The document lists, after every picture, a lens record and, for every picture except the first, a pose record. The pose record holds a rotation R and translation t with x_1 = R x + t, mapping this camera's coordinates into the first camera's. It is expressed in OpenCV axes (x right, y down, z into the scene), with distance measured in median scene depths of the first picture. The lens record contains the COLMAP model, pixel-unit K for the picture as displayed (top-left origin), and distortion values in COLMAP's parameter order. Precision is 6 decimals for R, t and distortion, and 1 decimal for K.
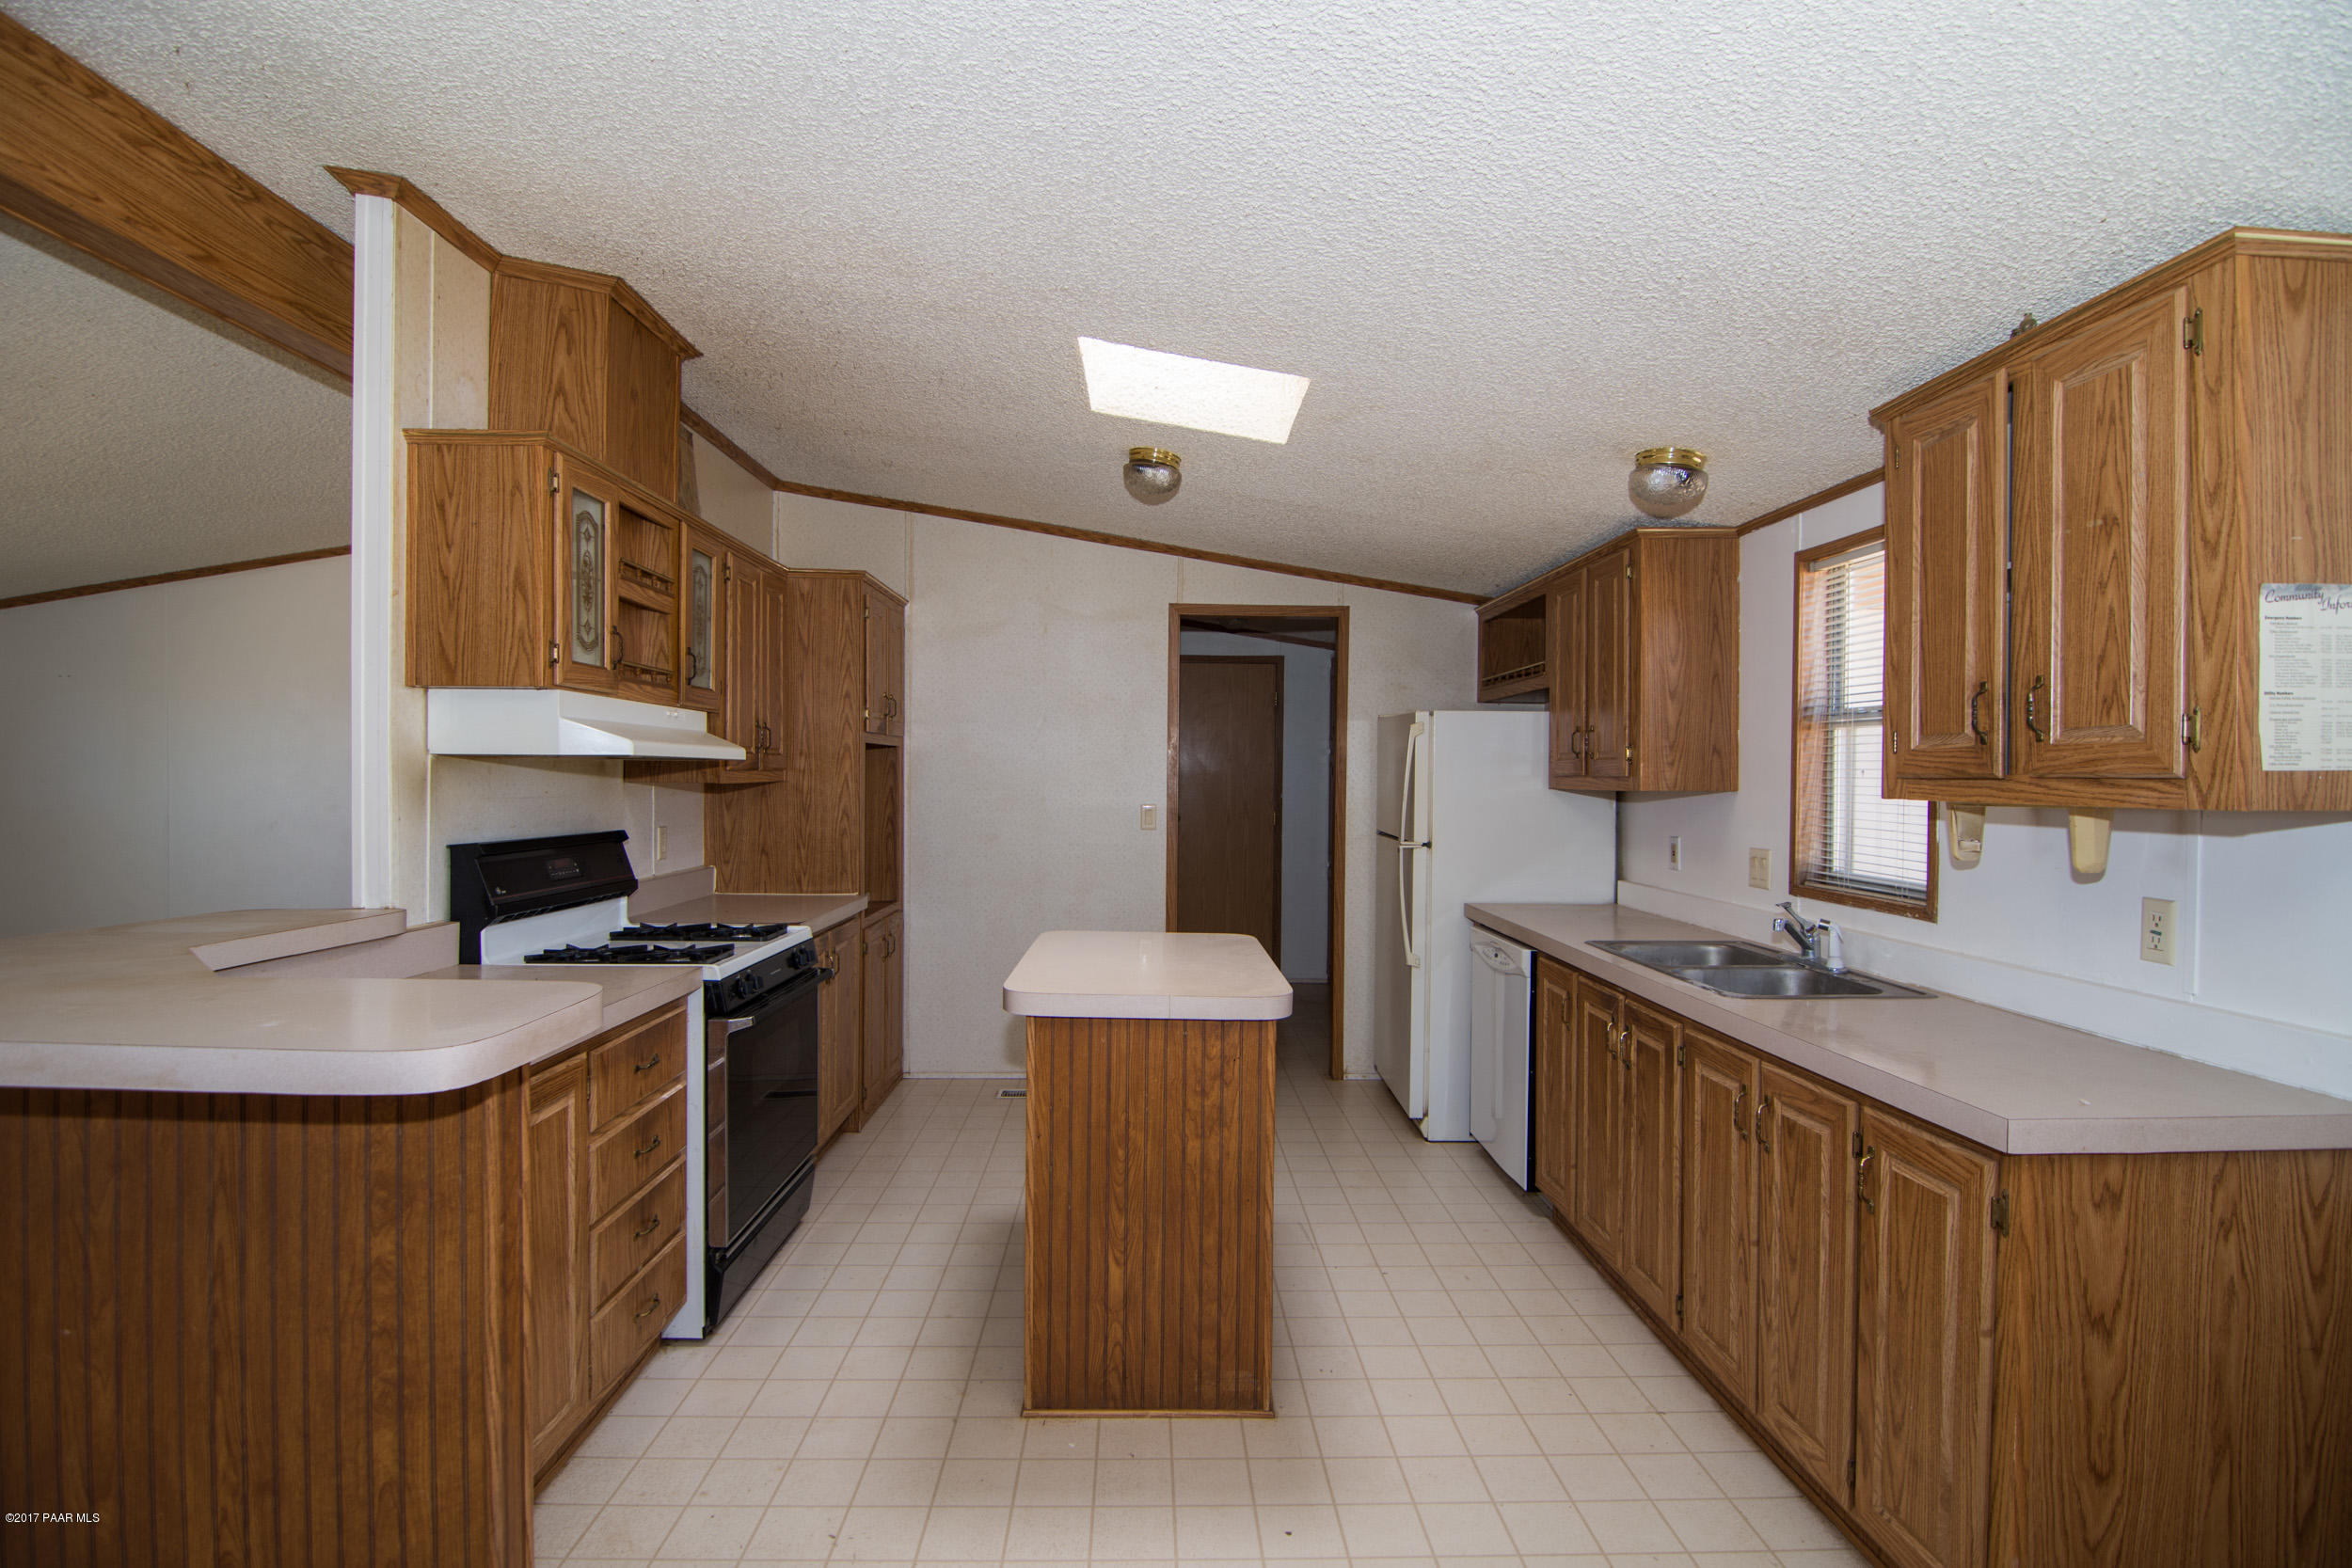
lens RADIAL K [[1132.9, 0, 1171.5], [0, 1132.9, 791.6], [0, 0, 1]] dist [-0.002086, -0.012803]
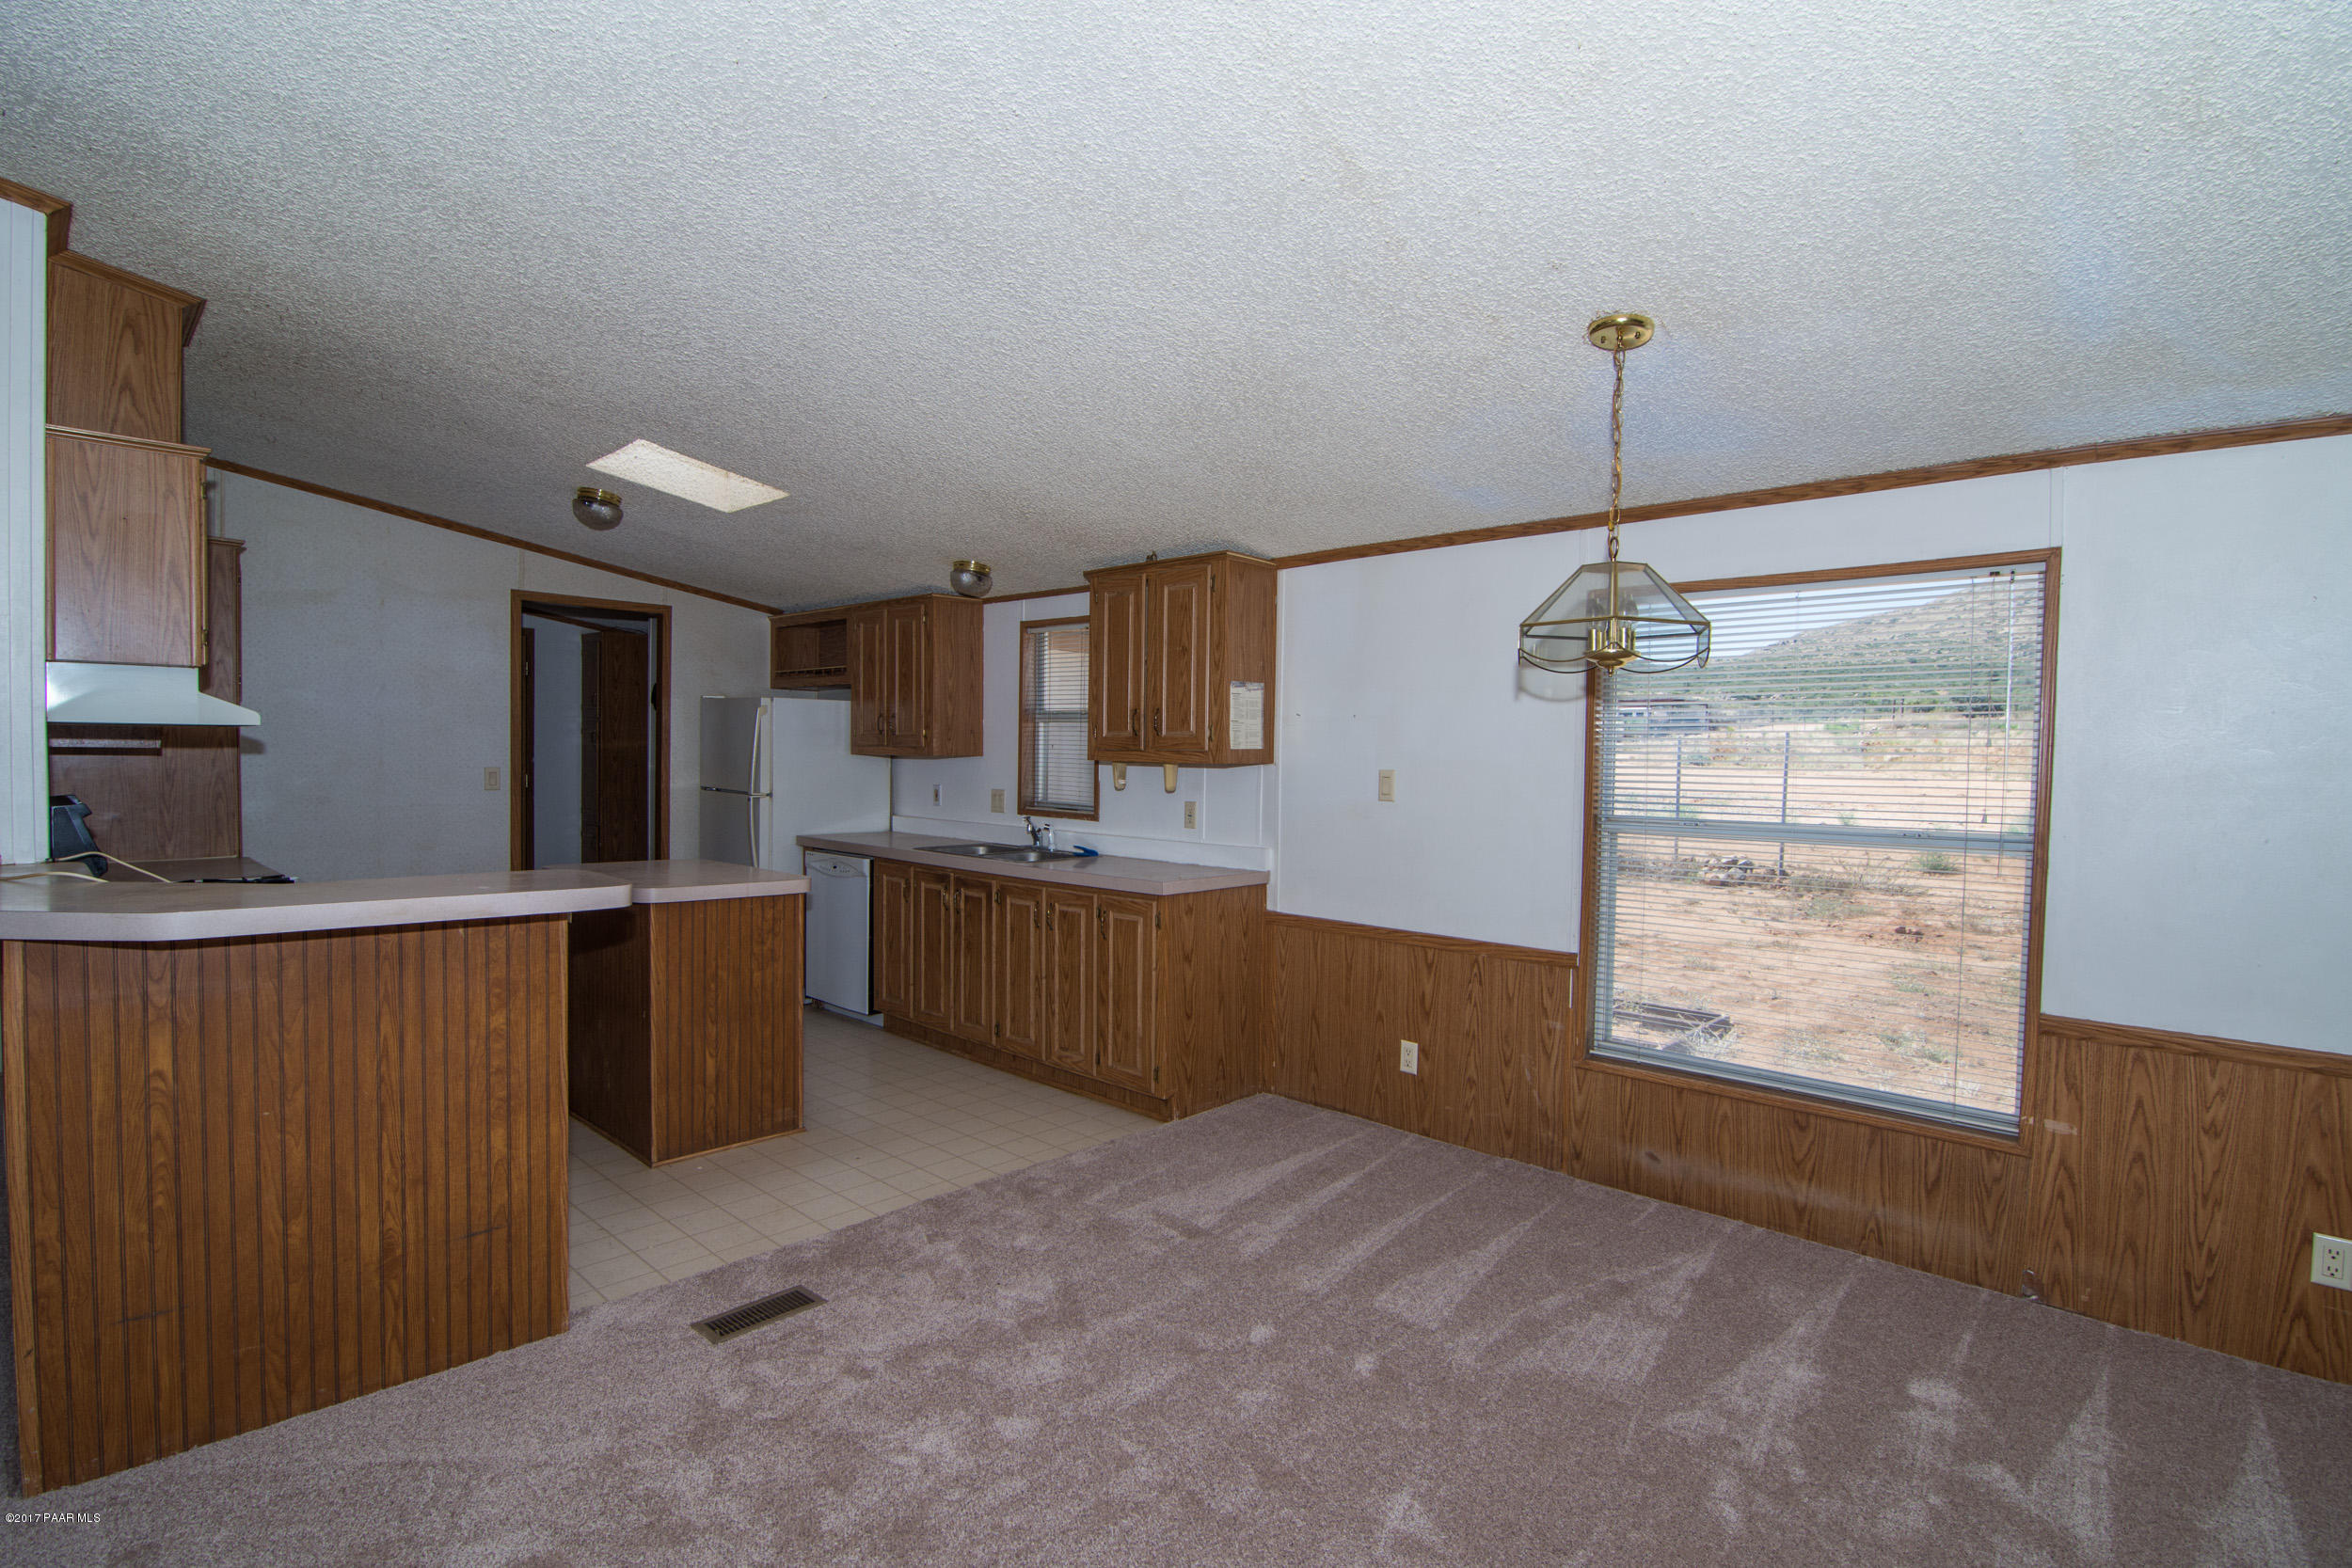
lens RADIAL K [[1132.9, 0, 1171.5], [0, 1132.9, 791.6], [0, 0, 1]] dist [-0.002086, -0.012803]
pose [[0.707337, -0.021714, 0.706543, -1.073221], [-0.000660, 0.999507, 0.031378, -0.000656], [-0.706877, -0.022661, 0.706974, -0.850935]]
